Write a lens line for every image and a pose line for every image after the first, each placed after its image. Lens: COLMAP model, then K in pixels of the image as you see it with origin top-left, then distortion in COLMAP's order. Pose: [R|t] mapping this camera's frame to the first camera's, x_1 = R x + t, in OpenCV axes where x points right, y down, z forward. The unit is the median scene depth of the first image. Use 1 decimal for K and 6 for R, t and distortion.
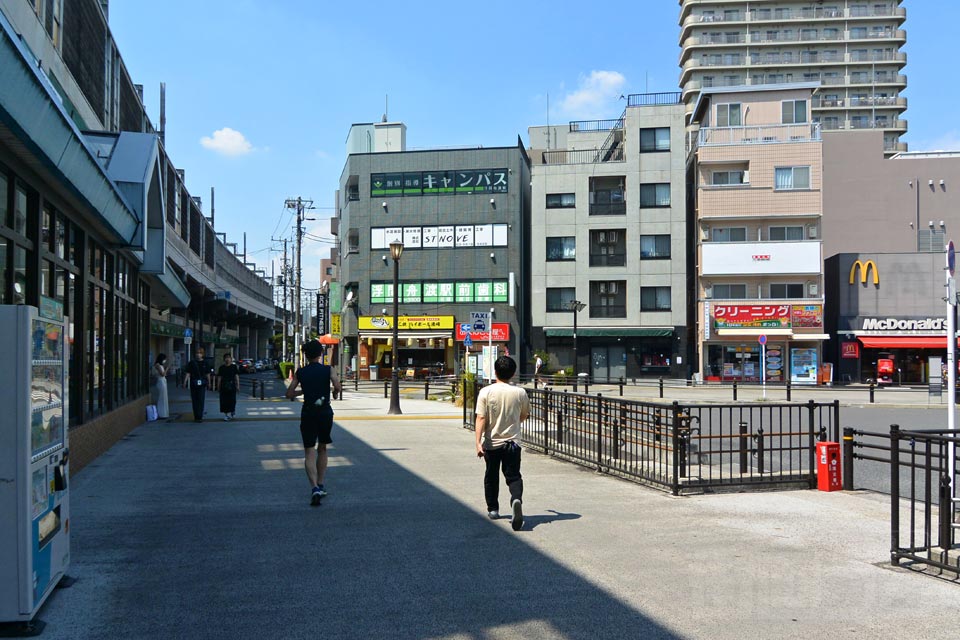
lens RADIAL K [[685.4, 0, 458.4], [0, 685.4, 344.3], [0, 0, 1]] dist [-0.000615, -0.000756]
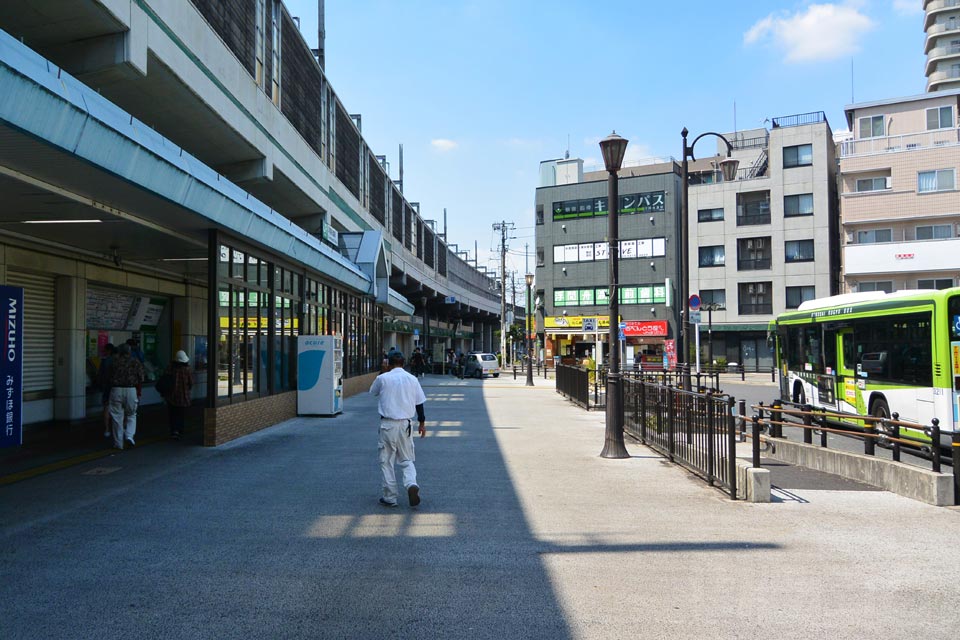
lens RADIAL K [[685.4, 0, 458.4], [0, 685.4, 344.3], [0, 0, 1]] dist [-0.000615, -0.000756]
pose [[0.940875, -0.005545, -0.338709, 0.137643], [0.009015, 0.999922, 0.008672, -0.003347], [0.338635, -0.011212, 0.940851, -0.245365]]
